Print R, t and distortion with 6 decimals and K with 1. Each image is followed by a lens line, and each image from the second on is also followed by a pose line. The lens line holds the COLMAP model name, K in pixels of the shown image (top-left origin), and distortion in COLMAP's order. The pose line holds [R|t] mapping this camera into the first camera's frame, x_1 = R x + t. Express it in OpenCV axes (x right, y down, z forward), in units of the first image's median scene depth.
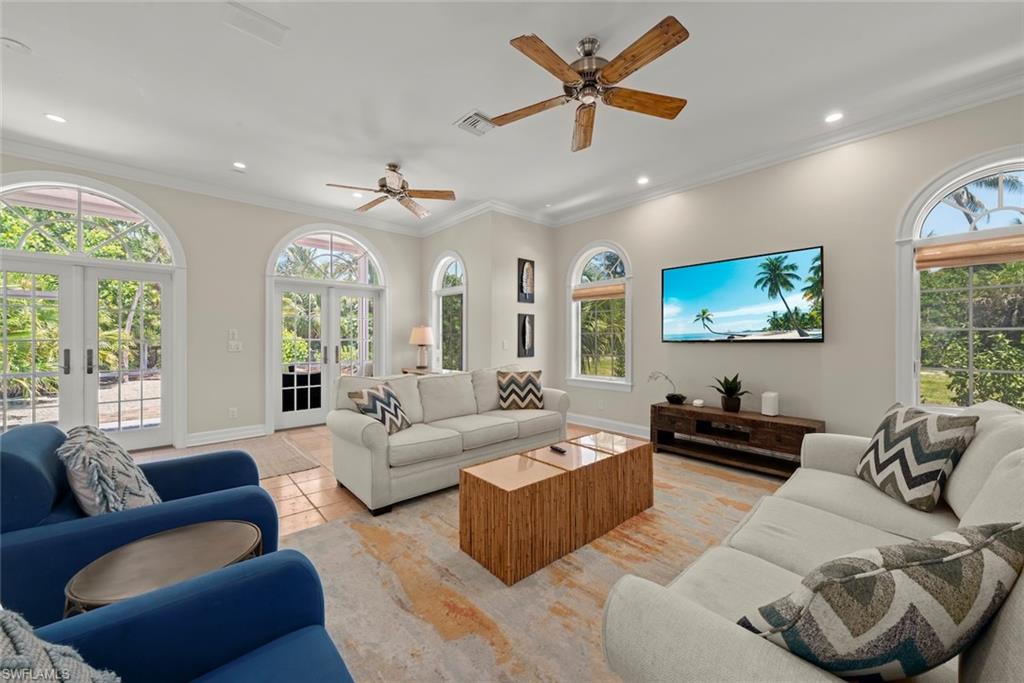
lens RADIAL K [[375.9, 0, 514.9], [0, 375.9, 338.8], [0, 0, 1]] dist [-0.000996, -0.000053]
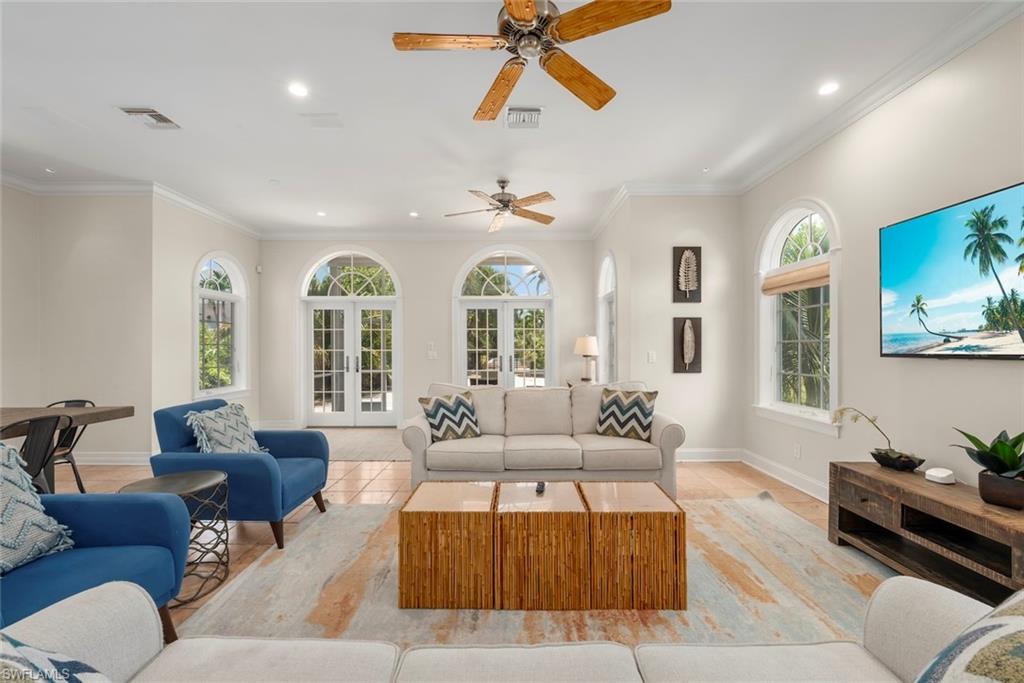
lens RADIAL K [[402.0, 0, 514.6], [0, 402.0, 347.3], [0, 0, 1]] dist [0.001773, 0.000021]
pose [[0.748327, -0.002185, -0.663326, 0.421703], [0.003826, 0.999992, 0.001022, -0.008469], [0.663319, -0.003303, 0.748330, 0.196246]]
